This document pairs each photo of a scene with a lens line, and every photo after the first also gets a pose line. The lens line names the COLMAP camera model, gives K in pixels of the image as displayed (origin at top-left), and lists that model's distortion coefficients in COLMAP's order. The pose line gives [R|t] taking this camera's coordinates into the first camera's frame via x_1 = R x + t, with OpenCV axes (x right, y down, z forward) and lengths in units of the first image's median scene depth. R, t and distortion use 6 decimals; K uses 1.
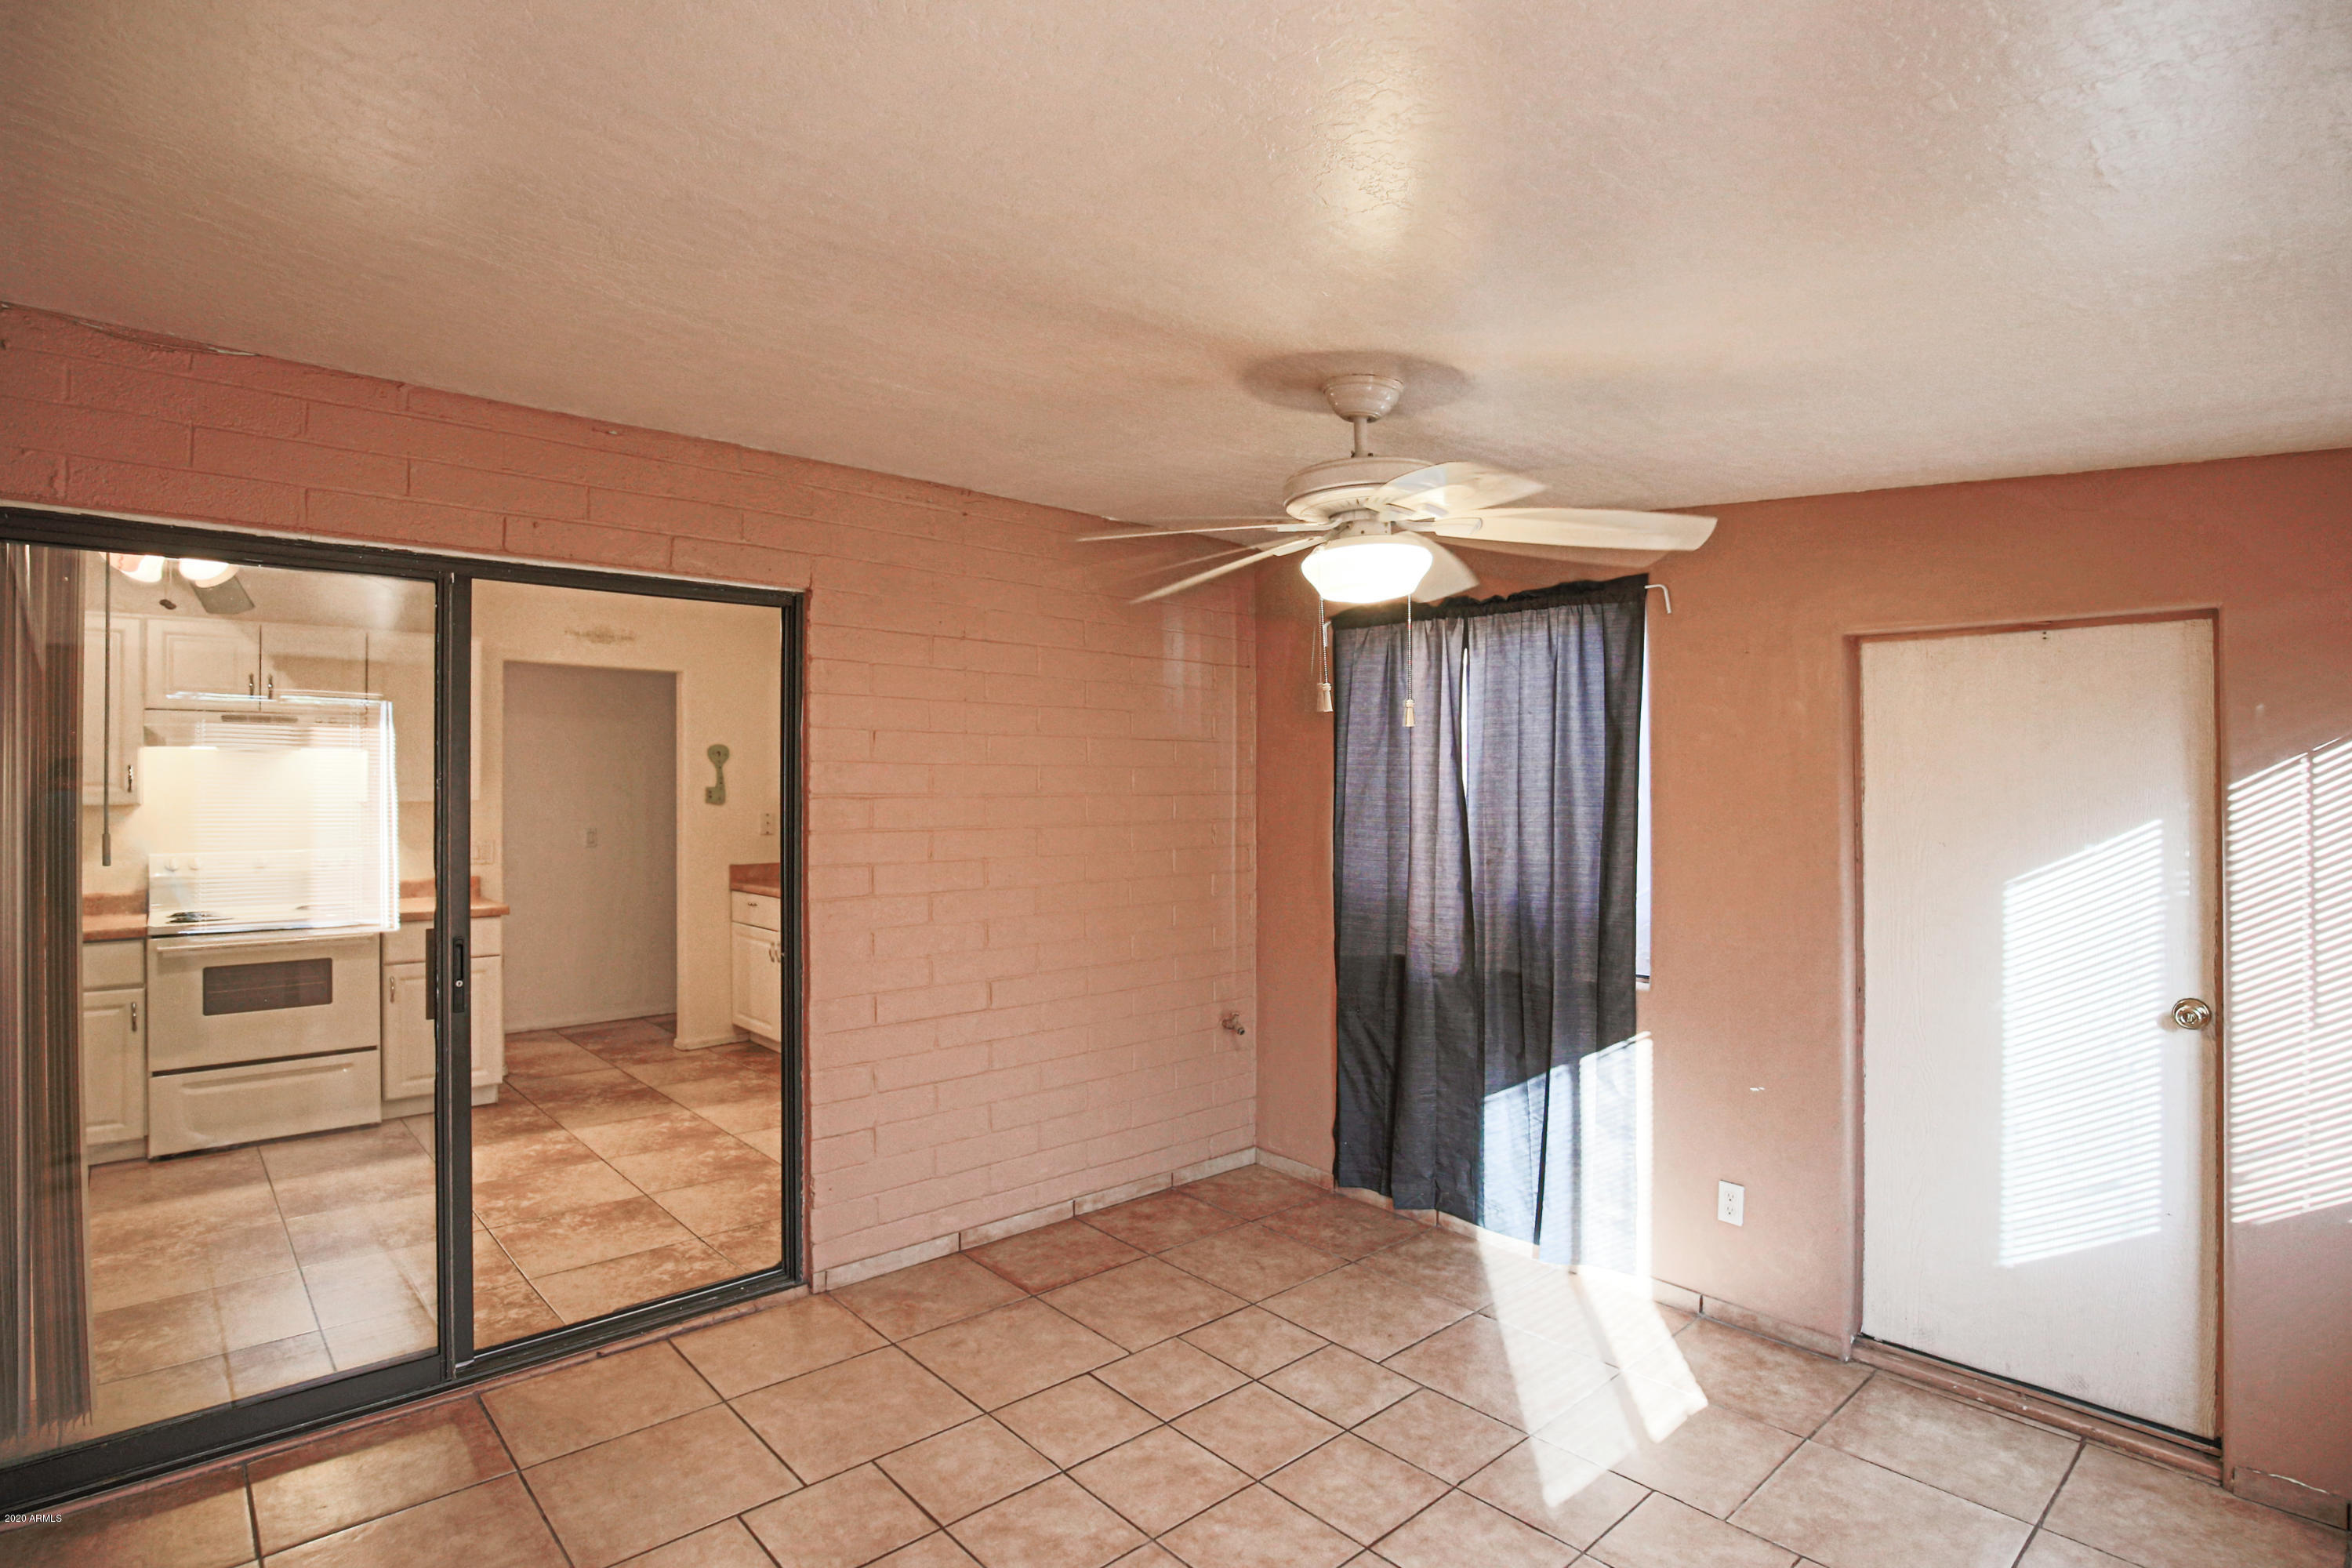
lens RADIAL K [[1167.3, 0, 1162.9], [0, 1167.3, 780.0], [0, 0, 1]] dist [-0.039255, 0.001664]
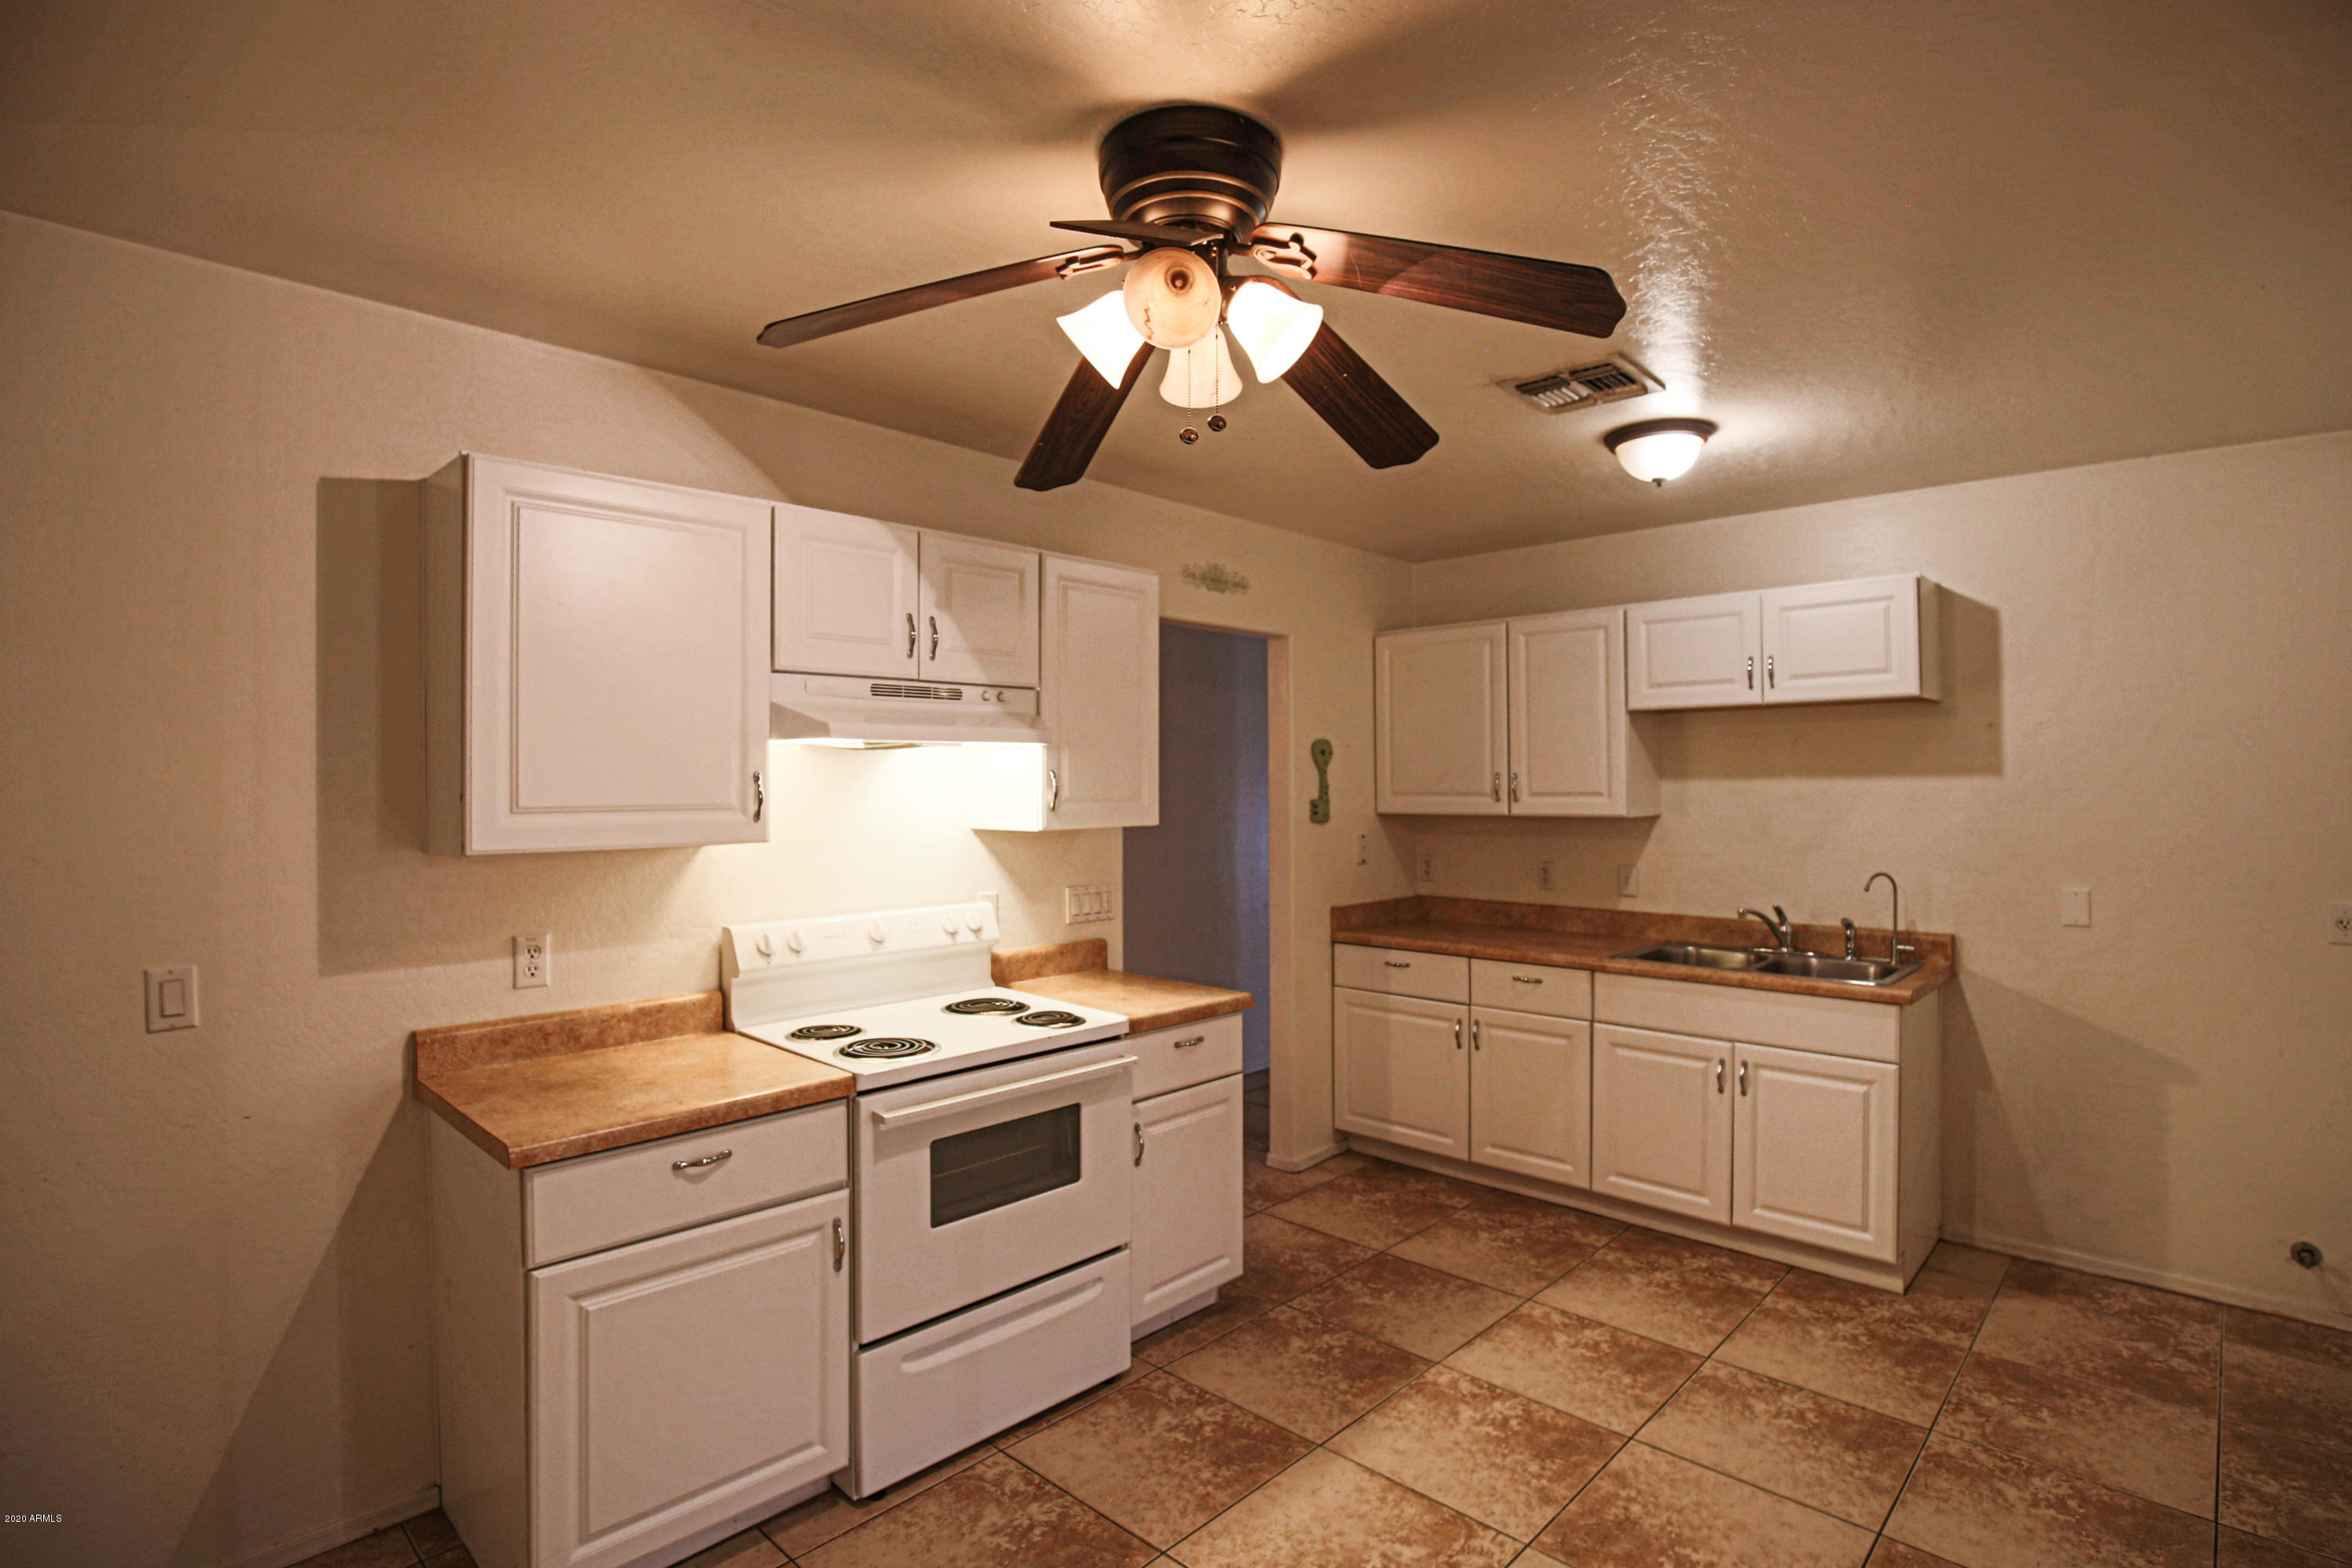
lens RADIAL K [[1167.3, 0, 1187.3], [0, 1167.3, 778.1], [0, 0, 1]] dist [-0.039255, 0.001664]
pose [[0.997841, -0.002025, 0.065650, -0.676754], [0.001993, 0.999998, 0.000548, -0.009471], [-0.065651, -0.000416, 0.997843, 0.384848]]
